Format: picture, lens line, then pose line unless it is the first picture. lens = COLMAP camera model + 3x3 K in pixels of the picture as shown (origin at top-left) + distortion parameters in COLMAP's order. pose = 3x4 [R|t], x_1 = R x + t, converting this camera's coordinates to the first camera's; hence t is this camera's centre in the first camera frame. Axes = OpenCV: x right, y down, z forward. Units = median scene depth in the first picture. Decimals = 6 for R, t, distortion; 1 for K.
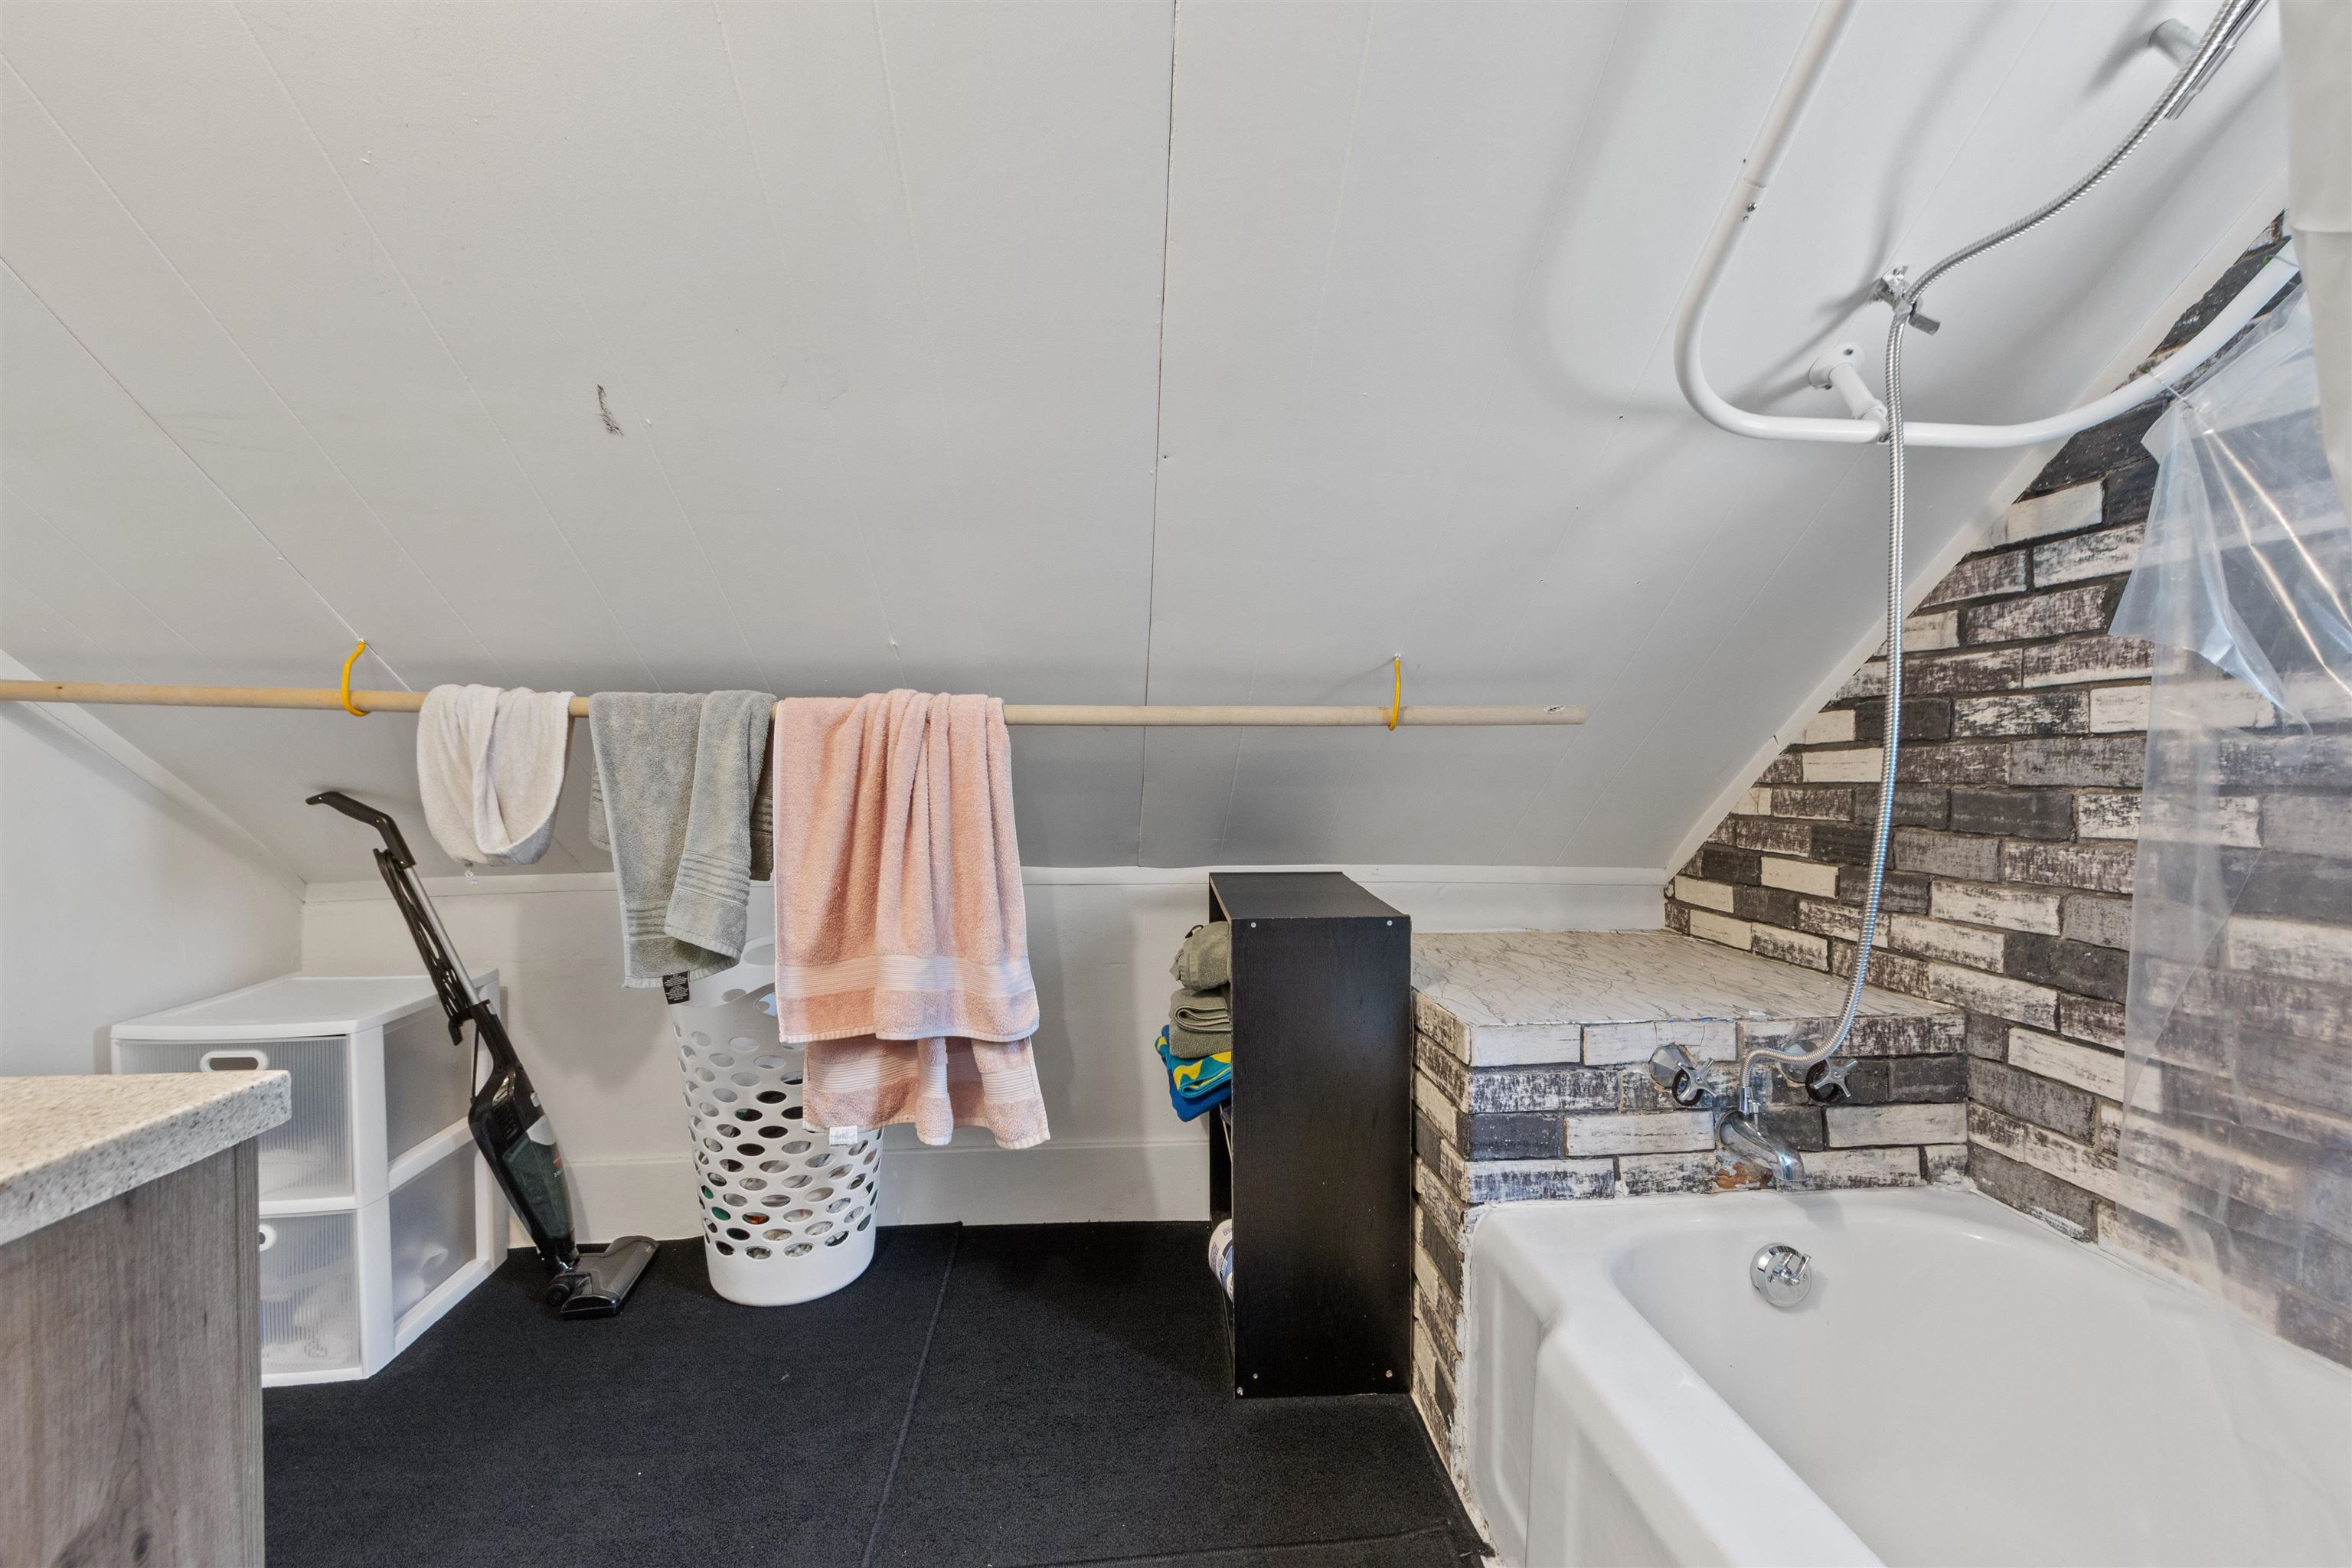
lens RADIAL K [[1094.7, 0, 1178.4], [0, 1094.7, 773.6], [0, 0, 1]] dist [-0.002241, 0.000373]
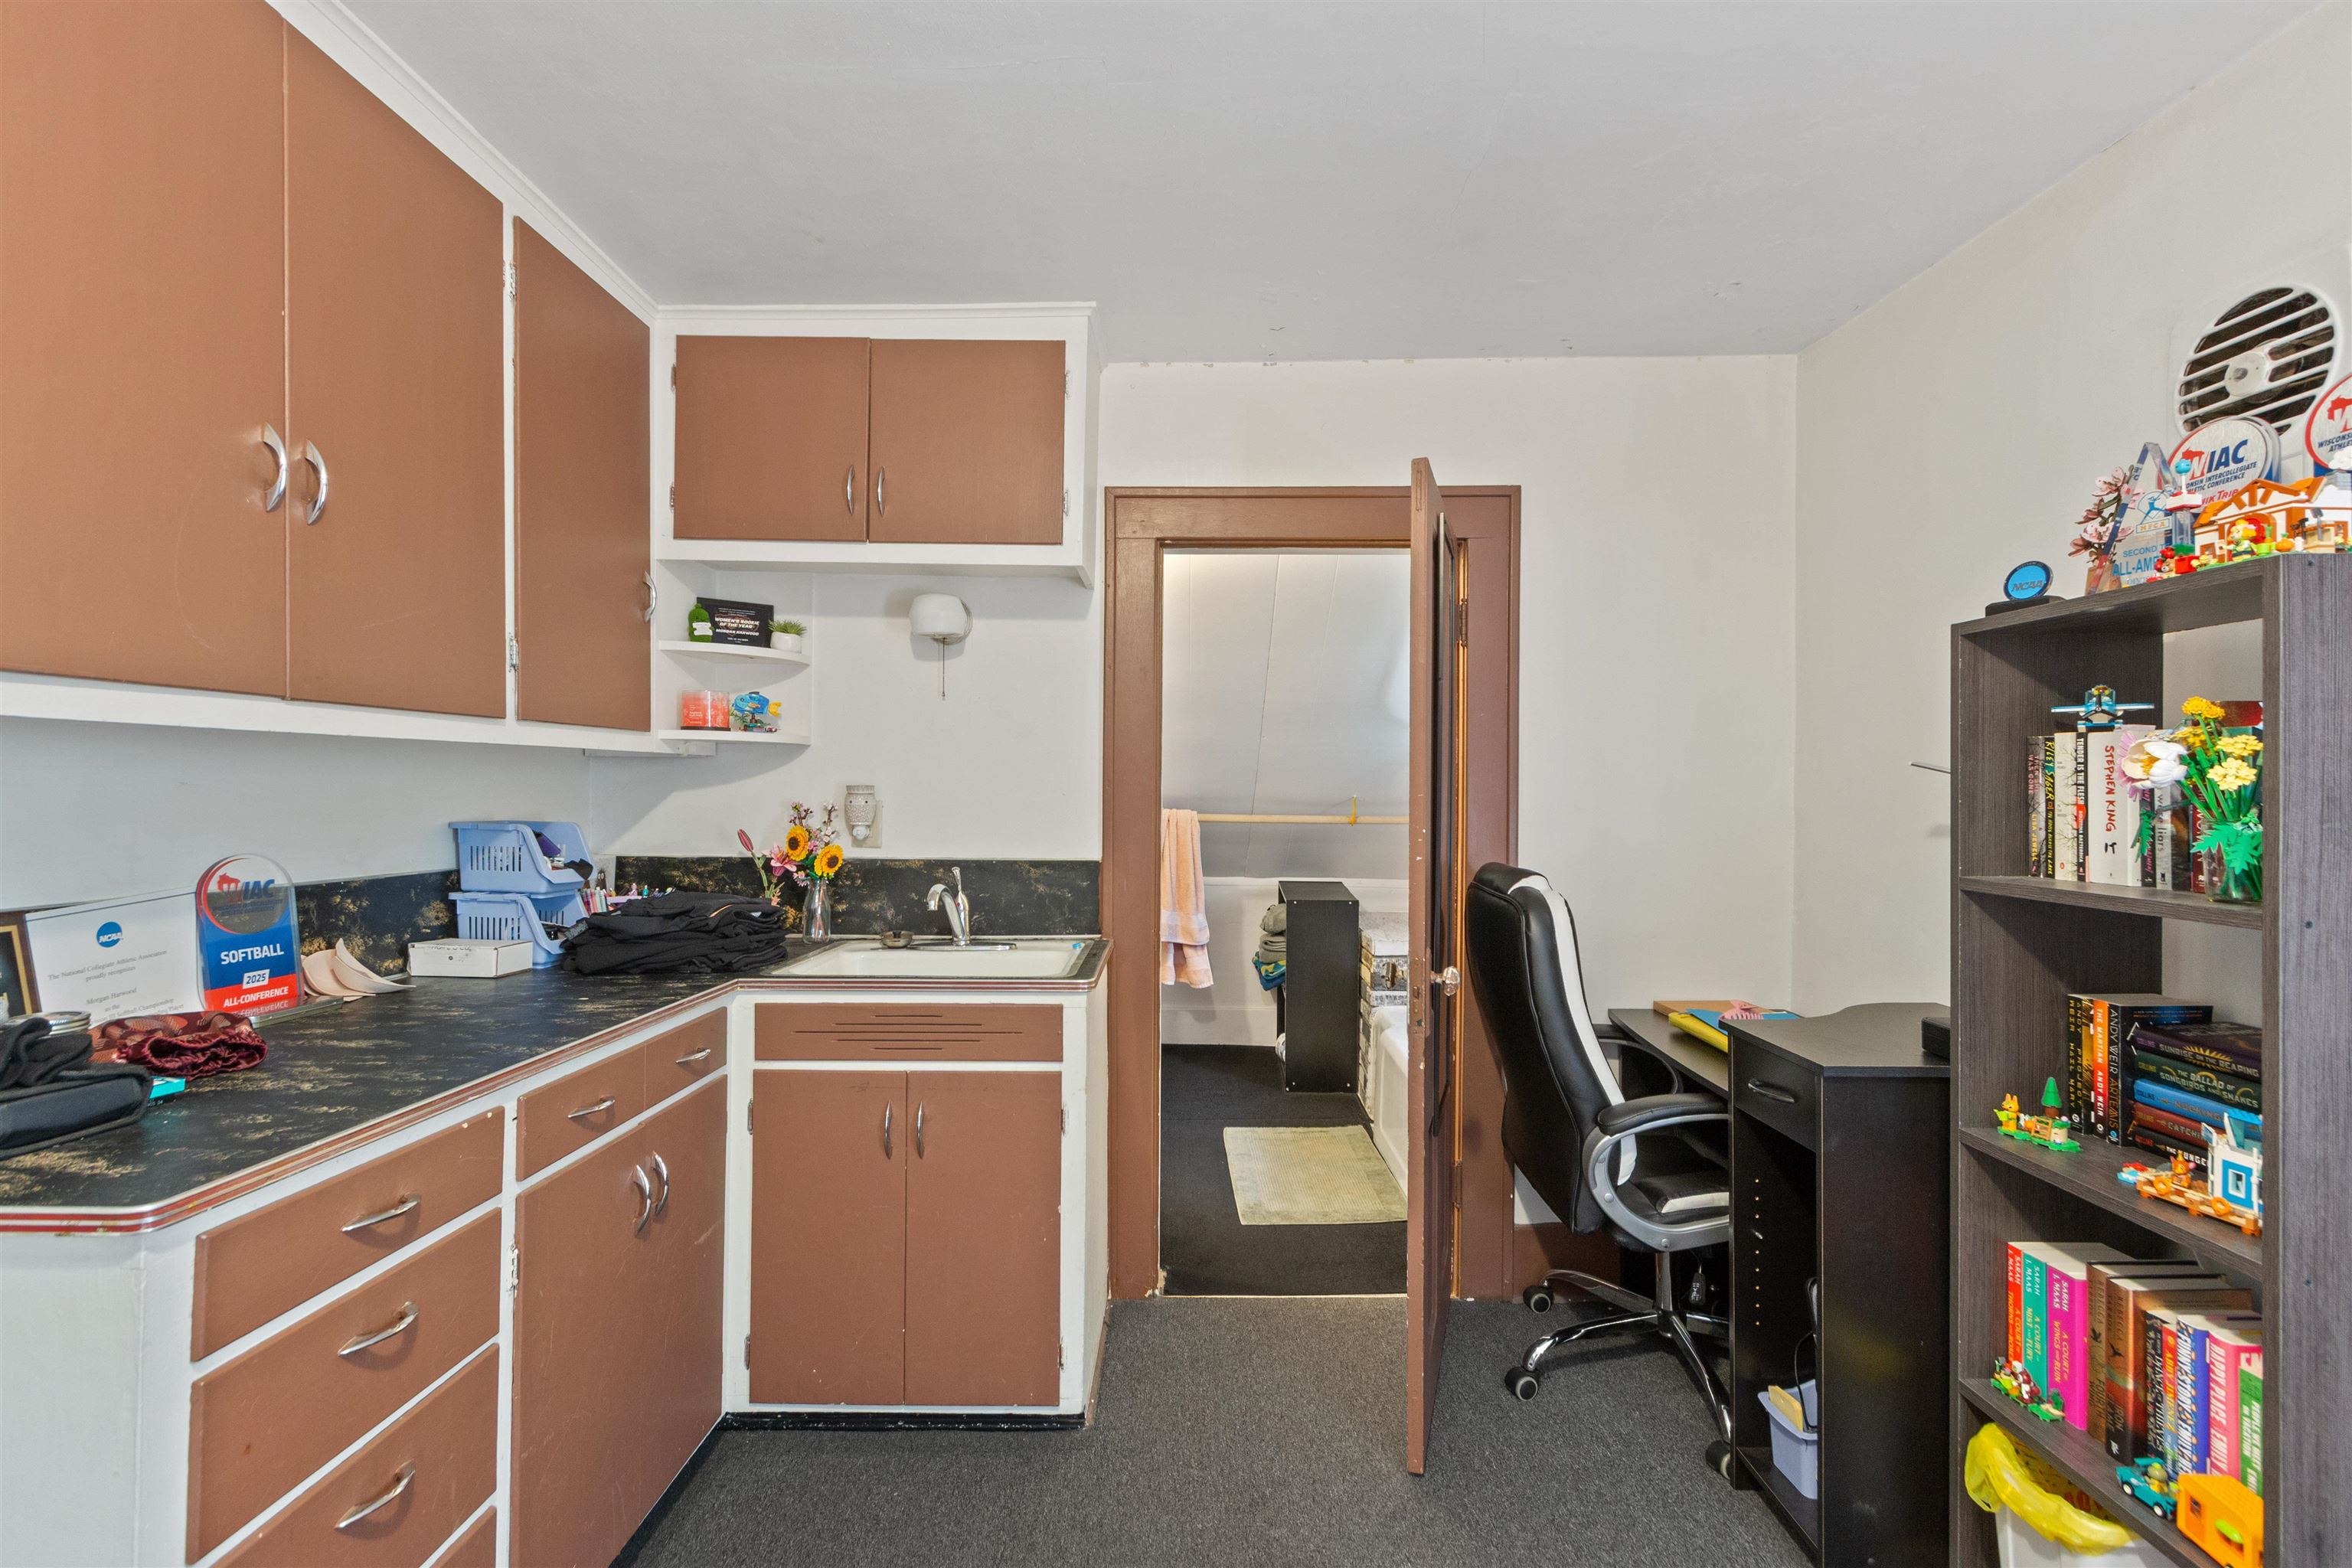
lens RADIAL K [[1094.7, 0, 1162.3], [0, 1094.7, 768.5], [0, 0, 1]] dist [-0.002241, 0.000373]
pose [[0.996681, 0.013466, -0.080291, -0.036703], [-0.014238, 0.999858, -0.009051, -0.138850], [0.080158, 0.010164, 0.996730, -1.497531]]
